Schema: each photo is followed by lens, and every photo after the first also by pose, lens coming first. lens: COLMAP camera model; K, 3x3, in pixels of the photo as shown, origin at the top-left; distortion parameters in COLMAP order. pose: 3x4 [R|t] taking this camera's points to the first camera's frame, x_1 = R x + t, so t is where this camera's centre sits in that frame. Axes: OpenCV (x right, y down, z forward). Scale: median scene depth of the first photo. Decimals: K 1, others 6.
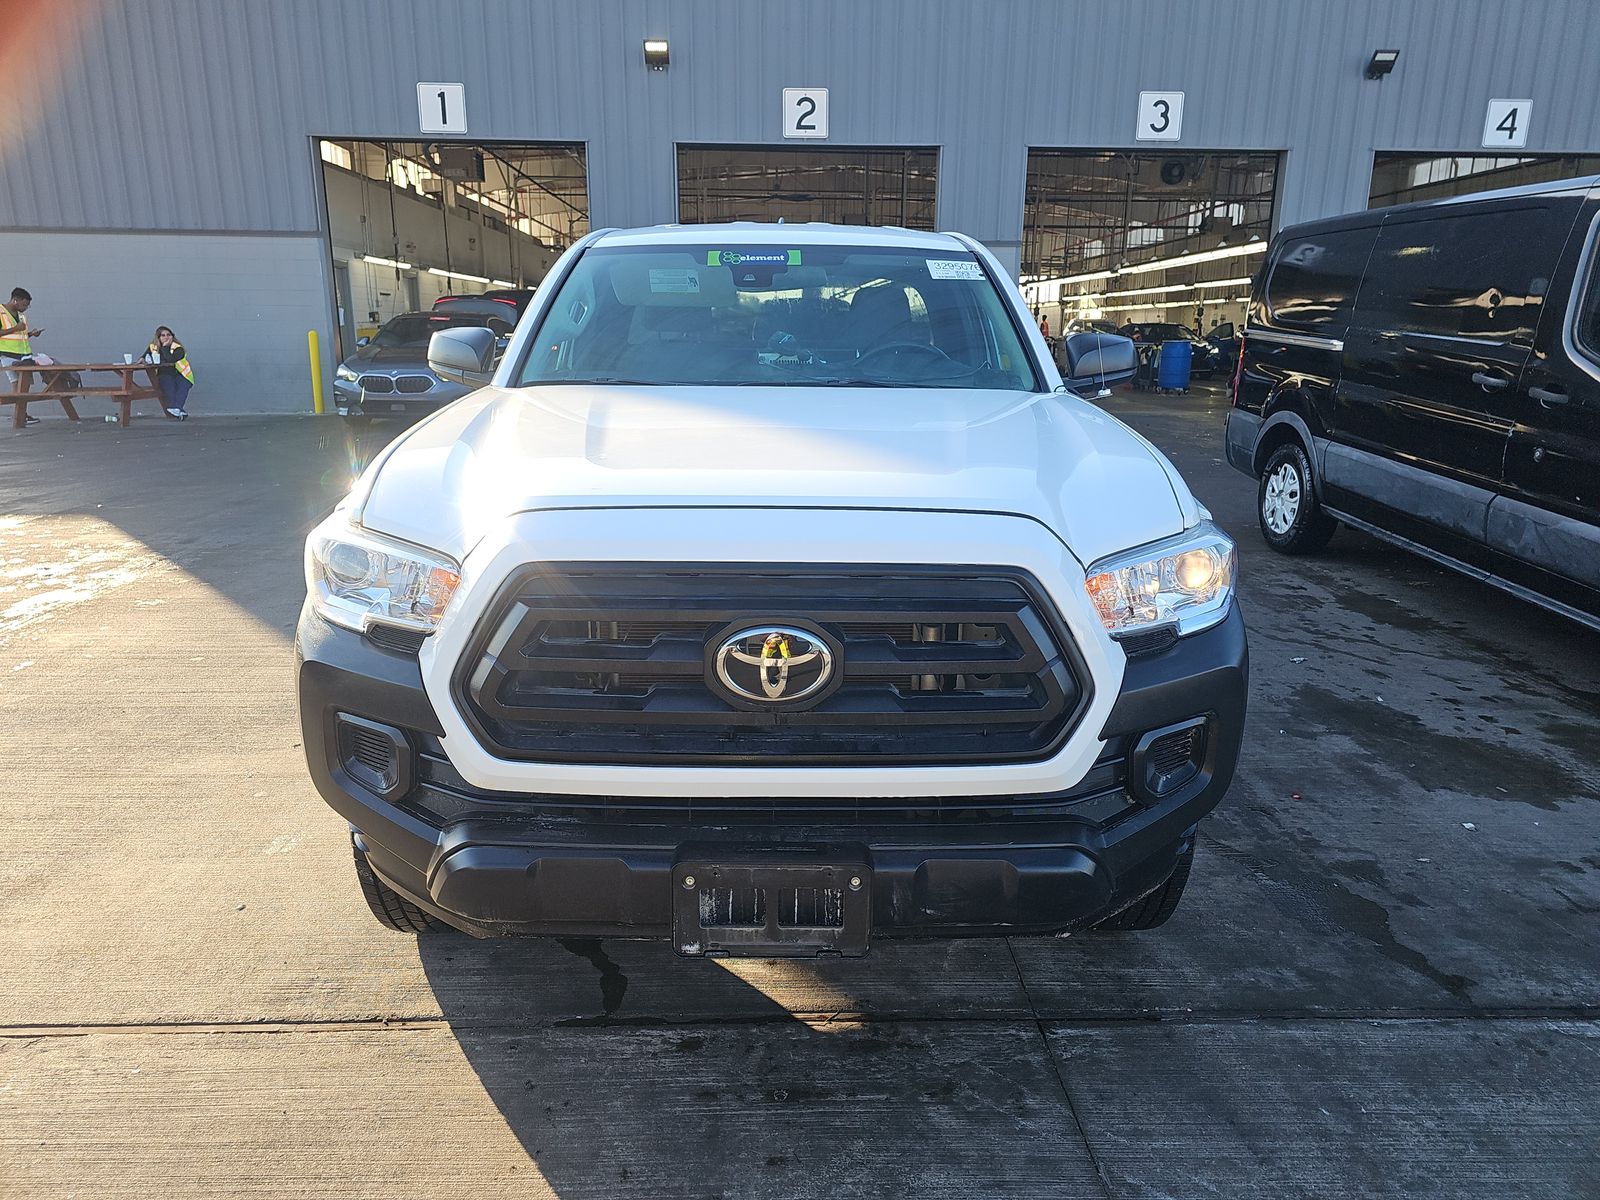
lens RADIAL K [[1047.6, 0, 799.4], [0, 1047.6, 599.1], [0, 0, 1]] dist [0.048928, -0.034978]
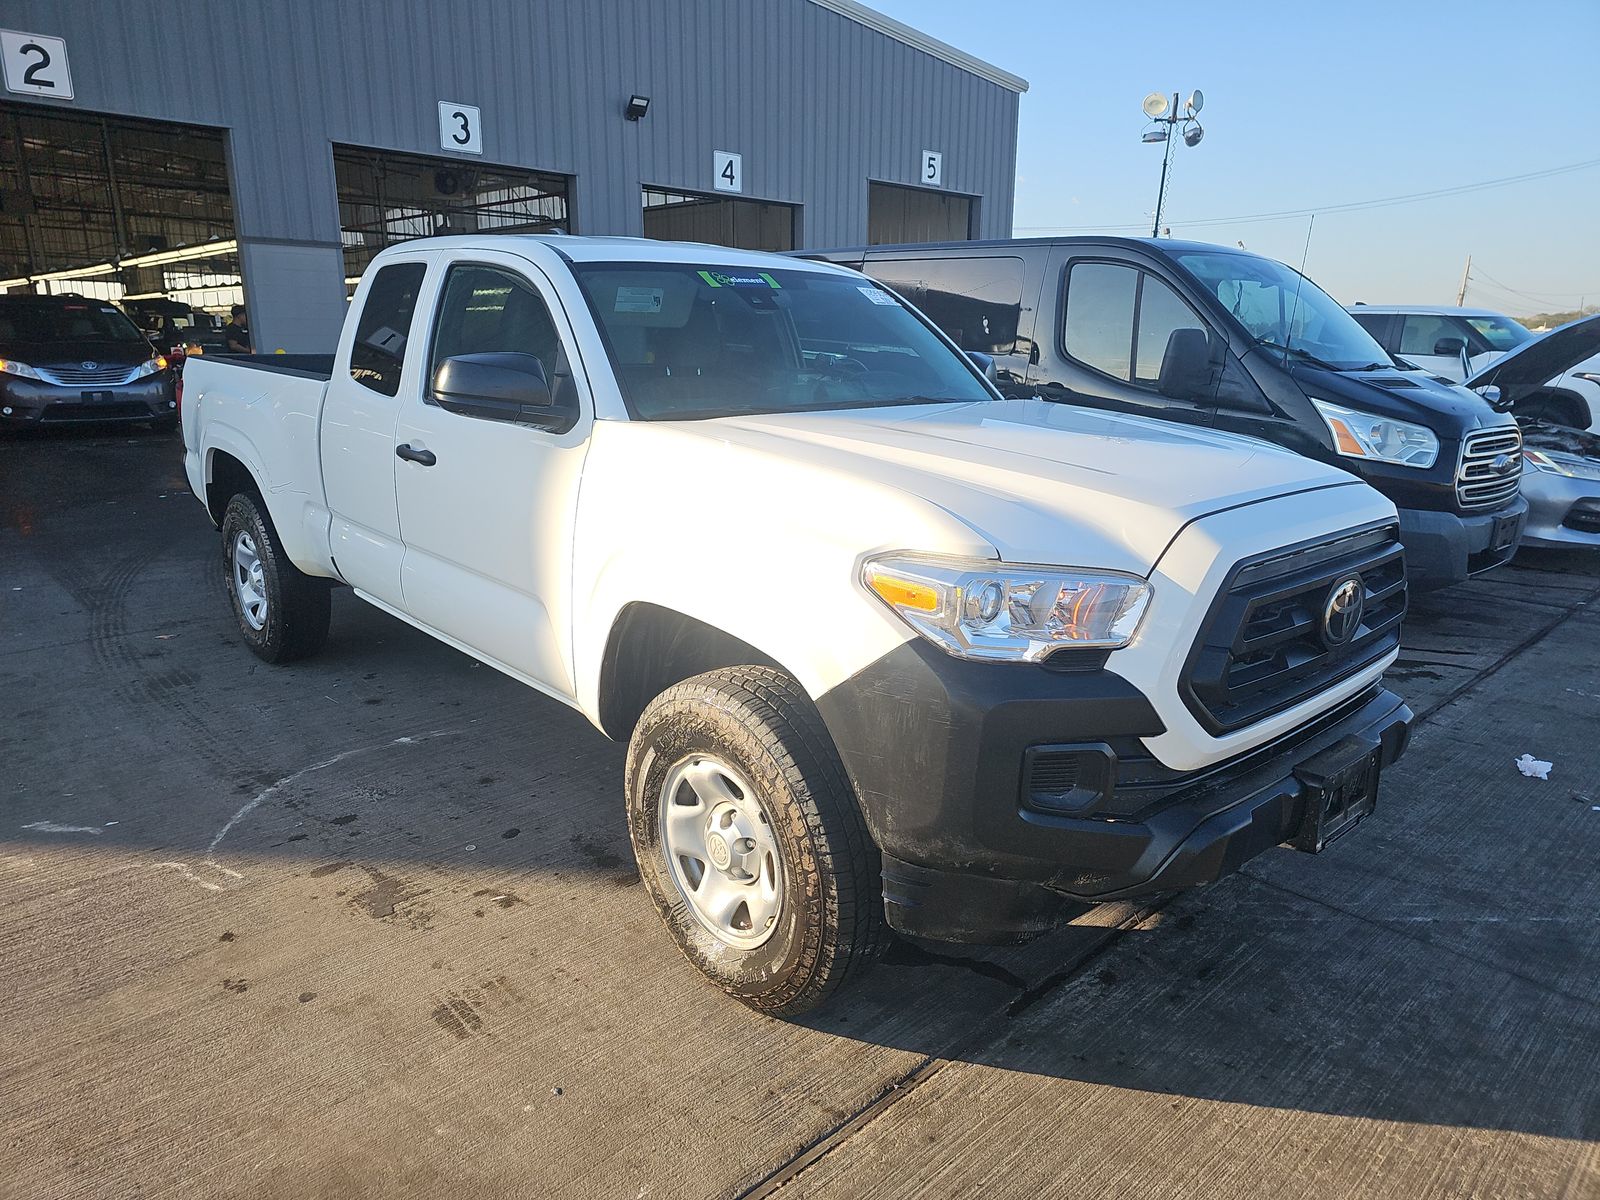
lens RADIAL K [[1047.6, 0, 816.8], [0, 1047.6, 607.4], [0, 0, 1]] dist [0.048928, -0.034978]
pose [[0.742859, -0.169005, 0.647764, -0.139922], [0.168266, 0.983683, 0.063679, -0.013731], [-0.647956, 0.061692, 0.759175, 0.042753]]
